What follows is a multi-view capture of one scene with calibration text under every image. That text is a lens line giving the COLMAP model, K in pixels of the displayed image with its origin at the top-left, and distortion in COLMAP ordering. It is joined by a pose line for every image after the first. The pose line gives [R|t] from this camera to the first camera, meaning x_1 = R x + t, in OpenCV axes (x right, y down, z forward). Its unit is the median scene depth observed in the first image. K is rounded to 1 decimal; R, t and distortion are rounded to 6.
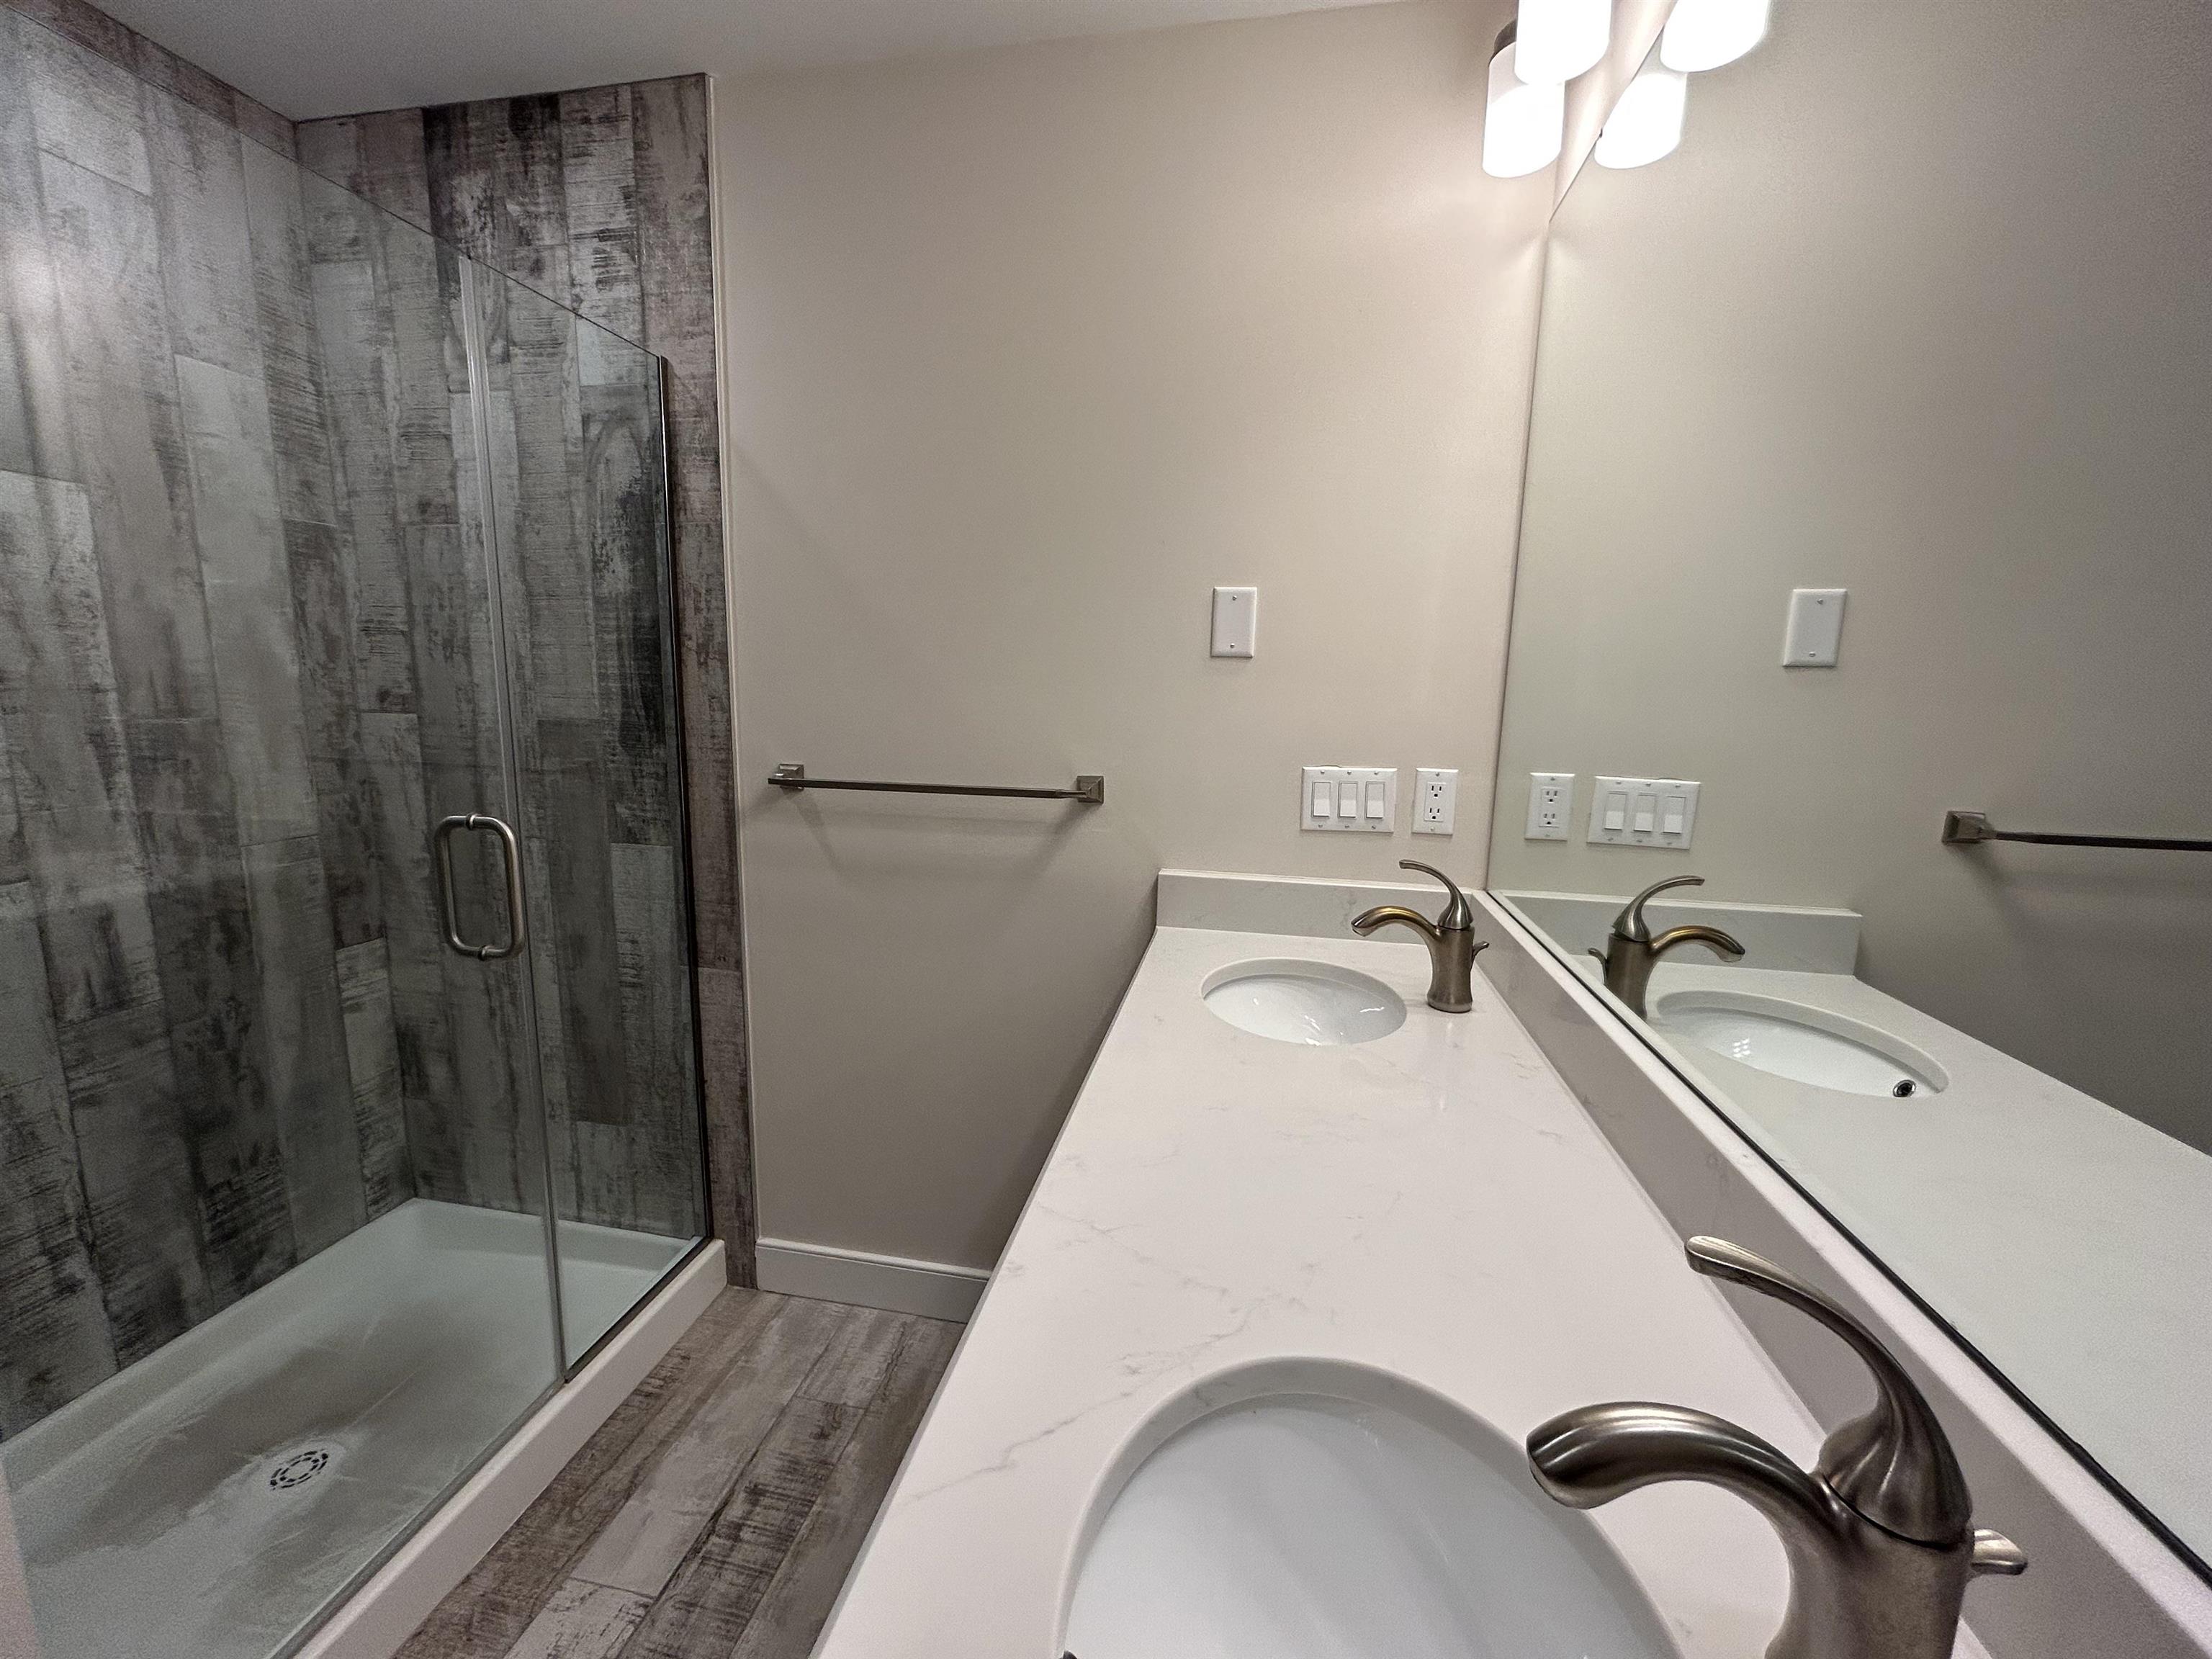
lens RADIAL K [[890.7, 0, 1106.0], [0, 890.7, 829.5], [0, 0, 1]] dist [-0.013810, 0.010623]
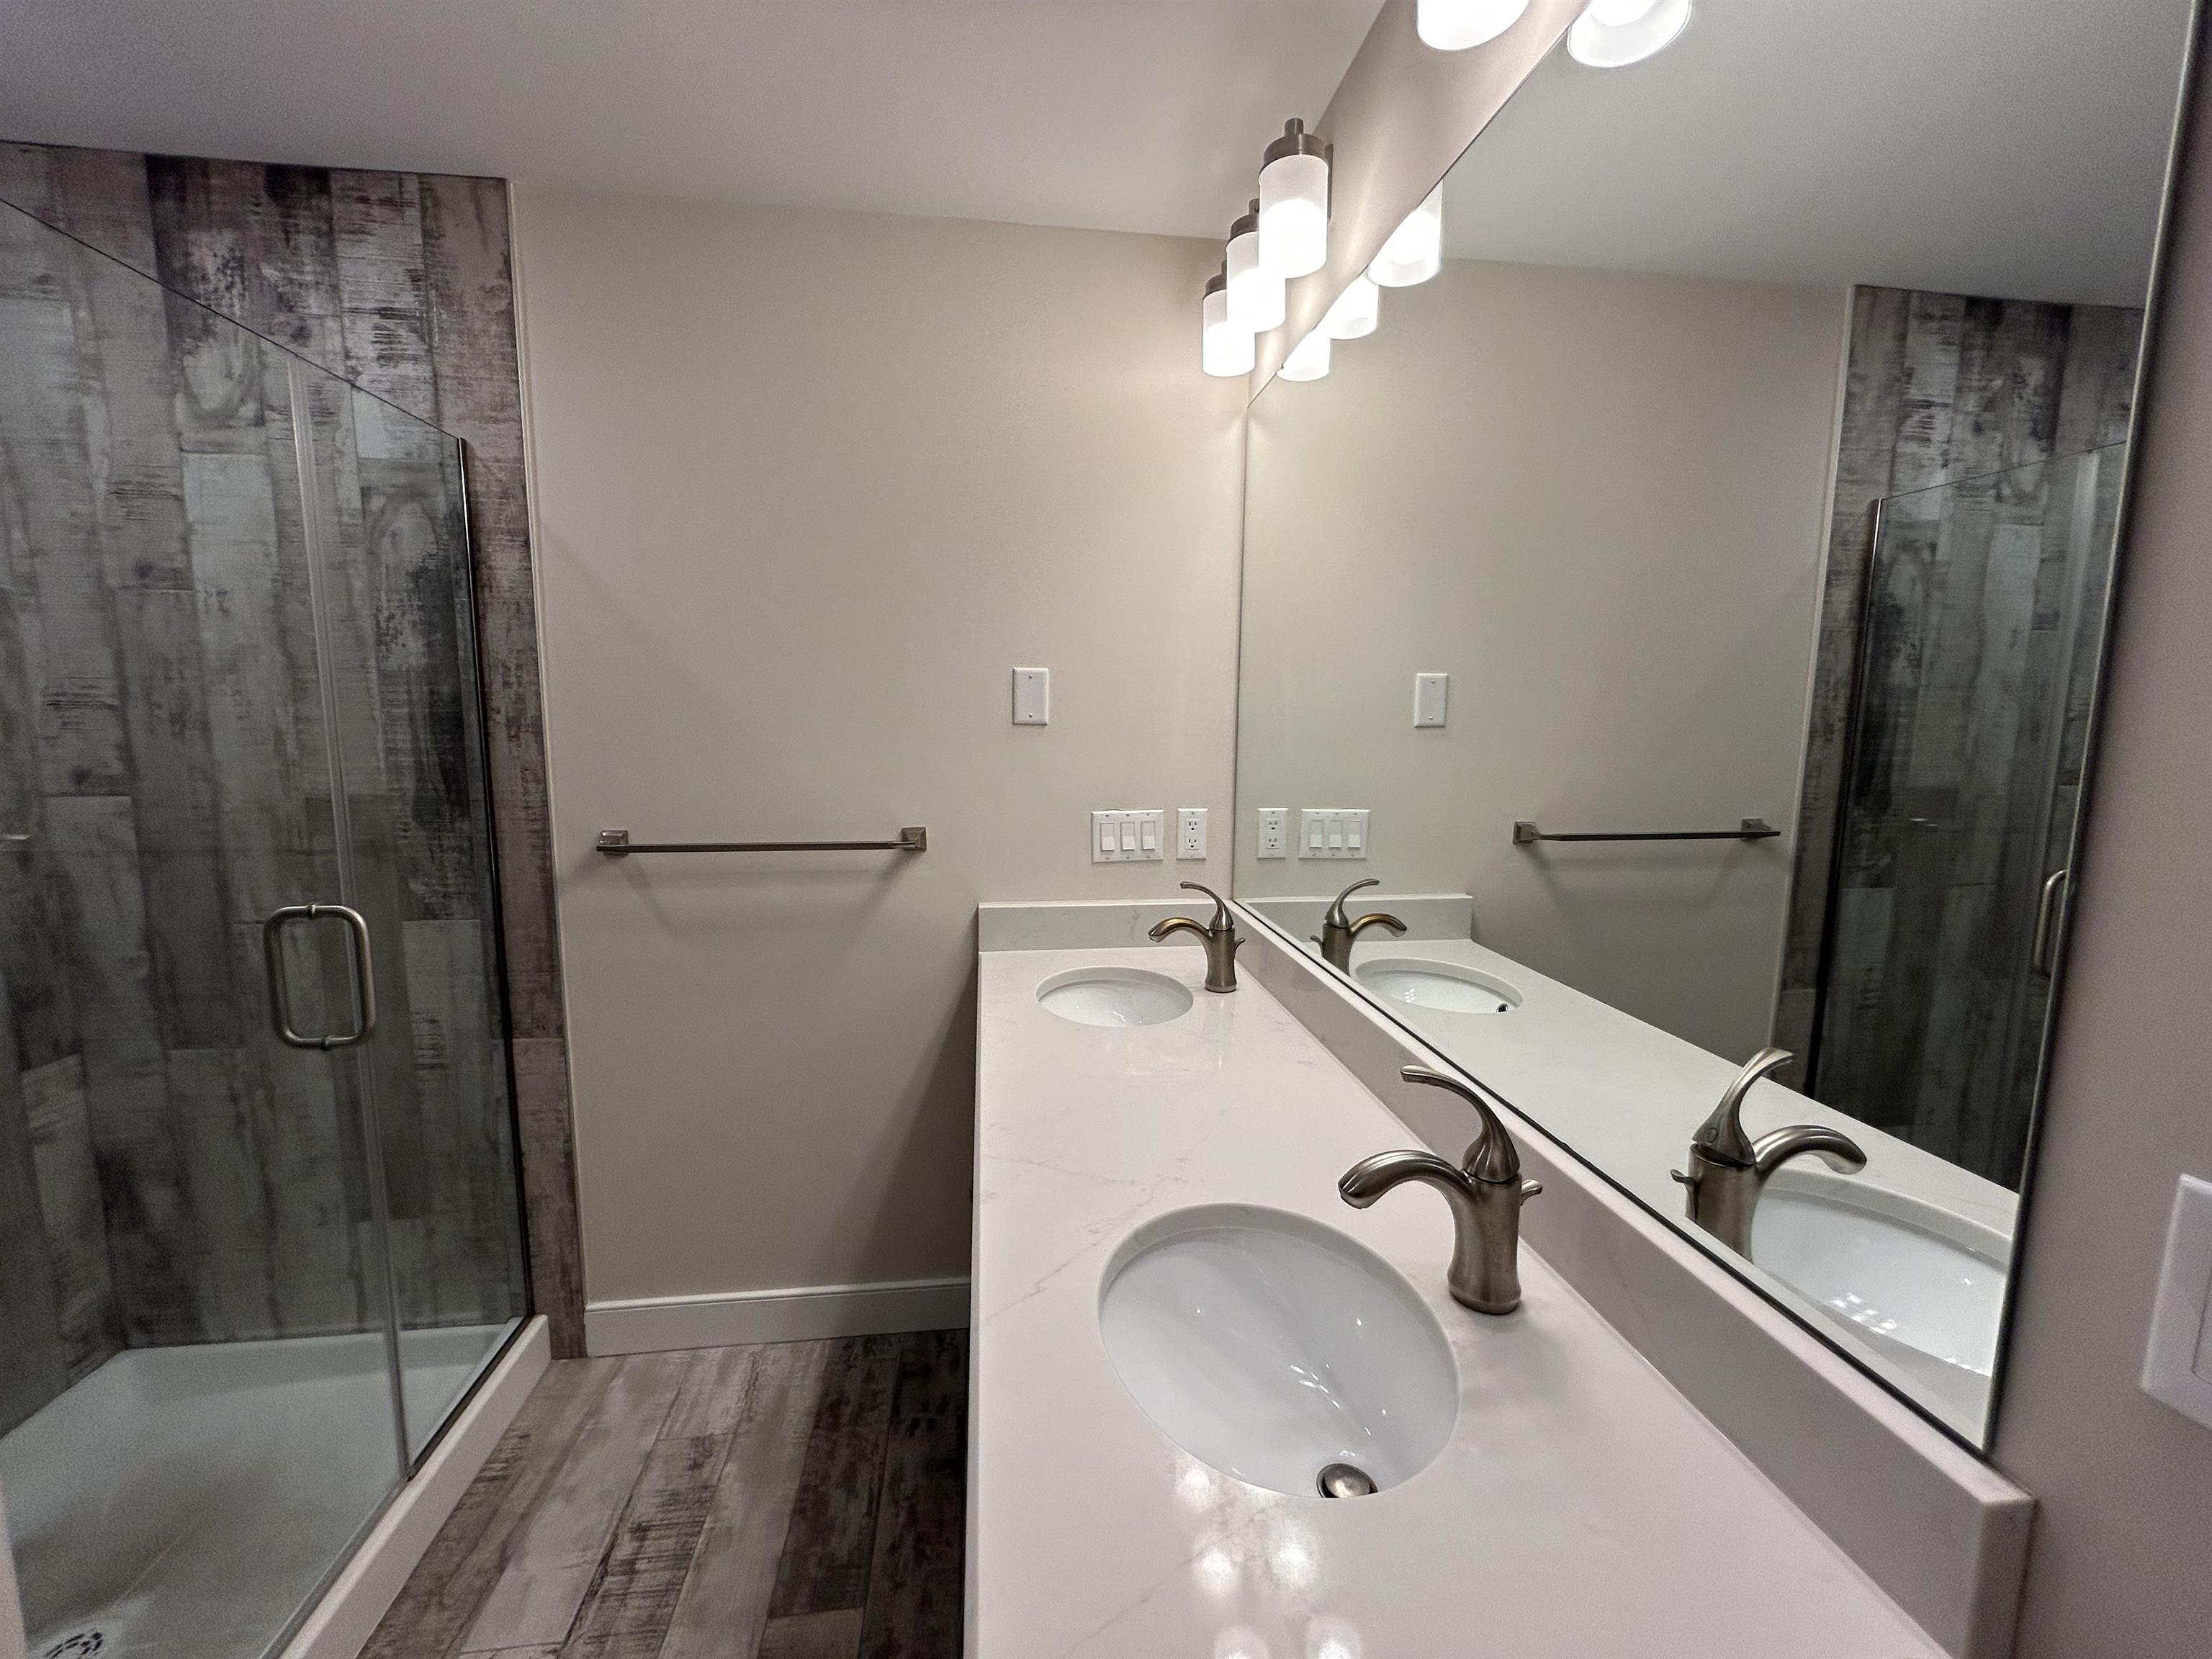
lens RADIAL K [[893.3, 0, 1101.5], [0, 893.3, 830.6], [0, 0, 1]] dist [-0.001246, 0.000404]
pose [[0.950368, -0.054622, 0.306295, -0.137624], [0.063454, 0.997805, -0.018944, -0.018341], [-0.304588, 0.037440, 0.951748, -0.174544]]
